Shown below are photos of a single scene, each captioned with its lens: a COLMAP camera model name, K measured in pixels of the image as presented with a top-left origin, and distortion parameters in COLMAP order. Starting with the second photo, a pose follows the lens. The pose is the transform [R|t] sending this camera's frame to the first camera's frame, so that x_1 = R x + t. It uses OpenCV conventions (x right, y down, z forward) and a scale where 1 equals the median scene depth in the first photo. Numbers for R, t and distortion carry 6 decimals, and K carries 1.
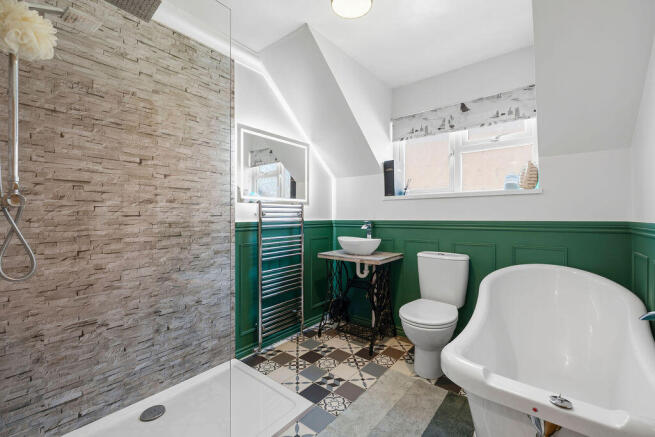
lens RADIAL K [[275.2, 0, 327.7], [0, 275.2, 216.5], [0, 0, 1]] dist [-0.005137, -0.000135]
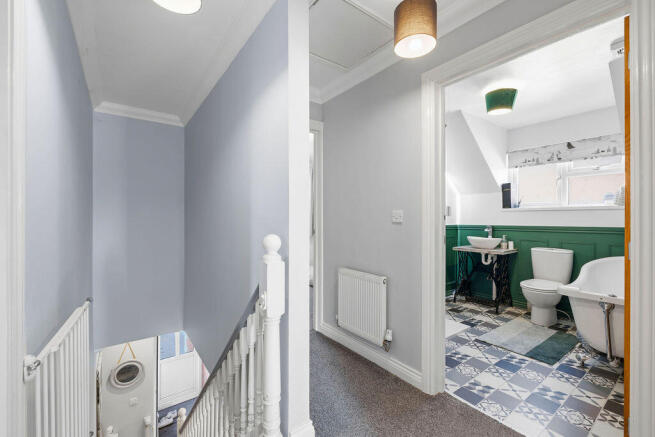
lens RADIAL K [[275.2, 0, 326.2], [0, 275.2, 219.4], [0, 0, 1]] dist [-0.005137, -0.000135]
pose [[0.965653, 0.004897, -0.259788, -0.326209], [-0.004549, 0.999988, 0.001941, -0.017503], [0.259794, -0.000692, 0.965664, -0.646400]]
